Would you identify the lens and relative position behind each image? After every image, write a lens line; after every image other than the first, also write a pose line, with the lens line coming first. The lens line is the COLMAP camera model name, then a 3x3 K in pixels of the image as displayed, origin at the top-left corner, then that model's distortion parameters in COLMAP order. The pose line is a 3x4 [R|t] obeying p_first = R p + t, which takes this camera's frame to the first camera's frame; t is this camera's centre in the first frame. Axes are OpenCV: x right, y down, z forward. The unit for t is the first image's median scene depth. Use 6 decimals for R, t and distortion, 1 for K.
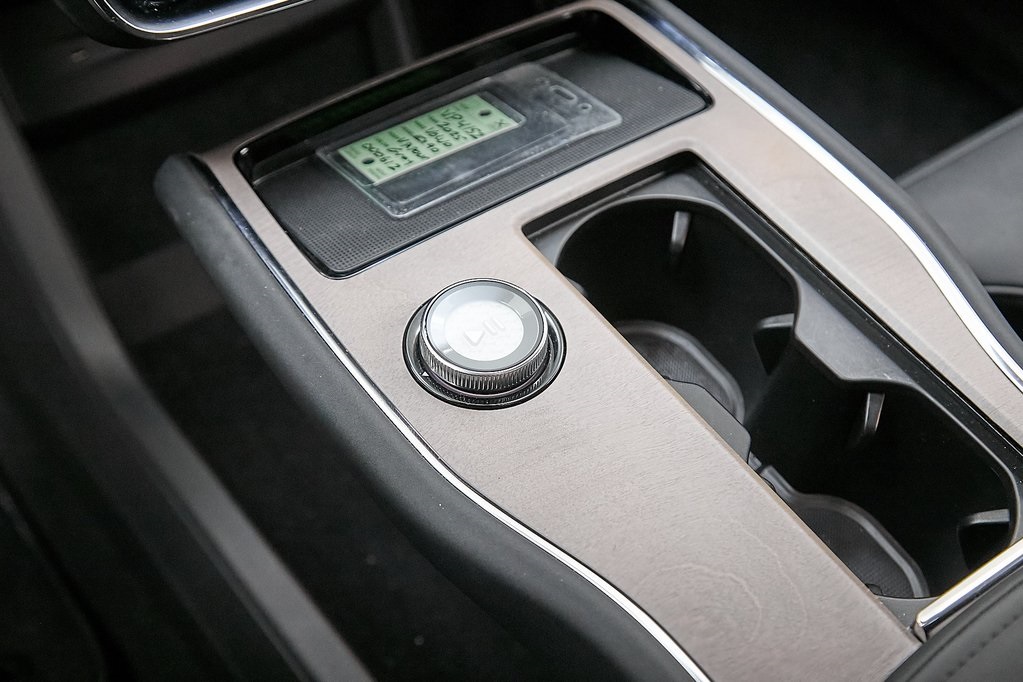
lens RADIAL K [[1544.3, 0, 510.8], [0, 1544.3, 340.2], [0, 0, 1]] dist [-0.056655, 0.000000]
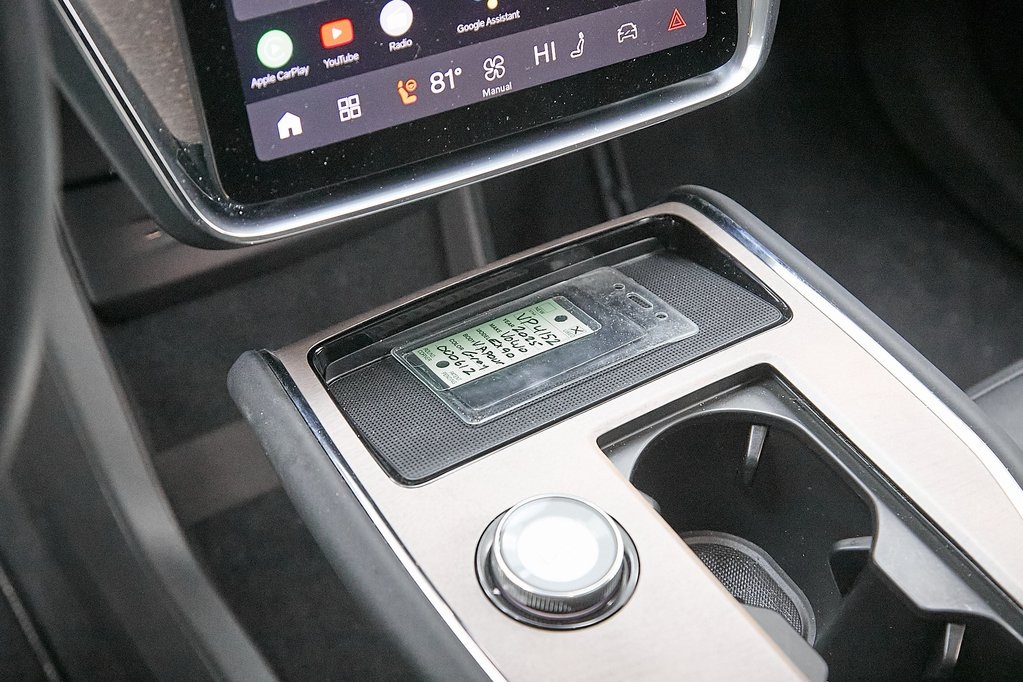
lens RADIAL K [[1544.3, 0, 509.0], [0, 1544.3, 345.8], [0, 0, 1]] dist [-0.056655, 0.000000]
pose [[0.998937, 0.034889, -0.030122, -0.020243], [-0.037654, 0.994598, -0.096728, -0.033343], [0.026585, 0.097759, 0.994855, 0.011185]]
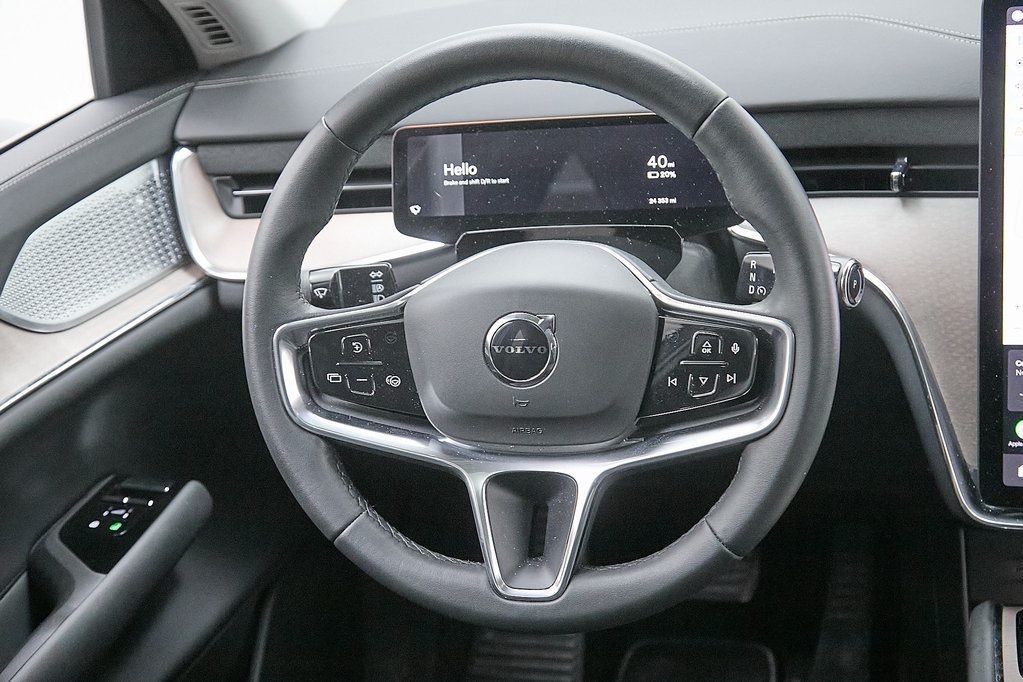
lens RADIAL K [[1512.7, 0, 512.5], [0, 1512.7, 349.2], [0, 0, 1]] dist [-0.018805, 0.000000]
pose [[0.640168, 0.174027, -0.748264, 0.663926], [-0.470339, 0.858907, -0.202632, 0.237272], [0.607426, 0.481656, 0.631697, -0.553184]]
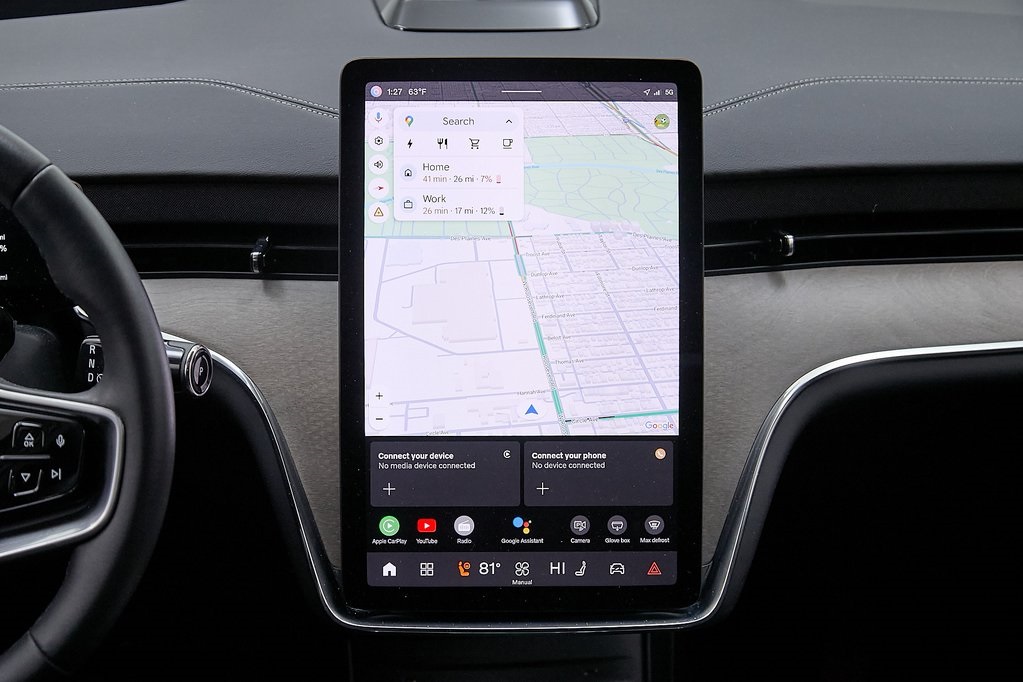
lens RADIAL K [[1762.2, 0, 516.5], [0, 1762.2, 393.6], [0, 0, 1]] dist [-0.044727, 0.000000]
pose [[0.849935, 0.146945, -0.505983, 0.815607], [-0.369661, 0.850611, -0.373915, 0.231141], [0.375449, 0.504845, 0.777283, -0.564573]]
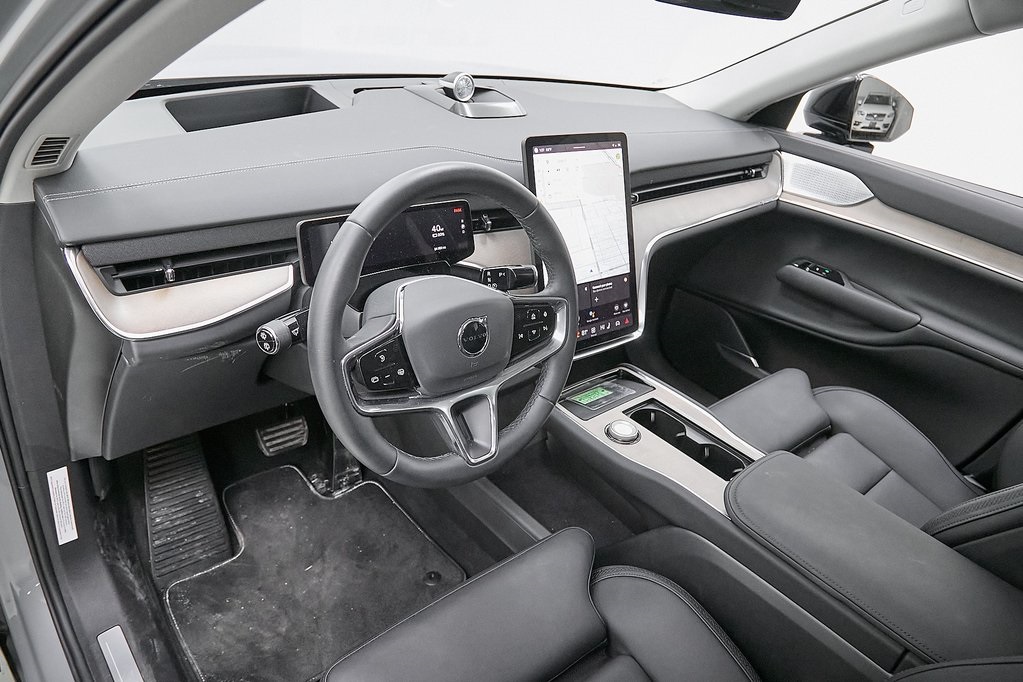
lens RADIAL K [[706.2, 0, 513.0], [0, 706.2, 341.3], [0, 0, 1]] dist [0.006206, -0.005473]
pose [[0.992322, 0.012437, 0.123054, -0.519724], [0.030444, 0.939756, -0.340487, 0.389388], [-0.119875, 0.341619, 0.932162, -0.841398]]
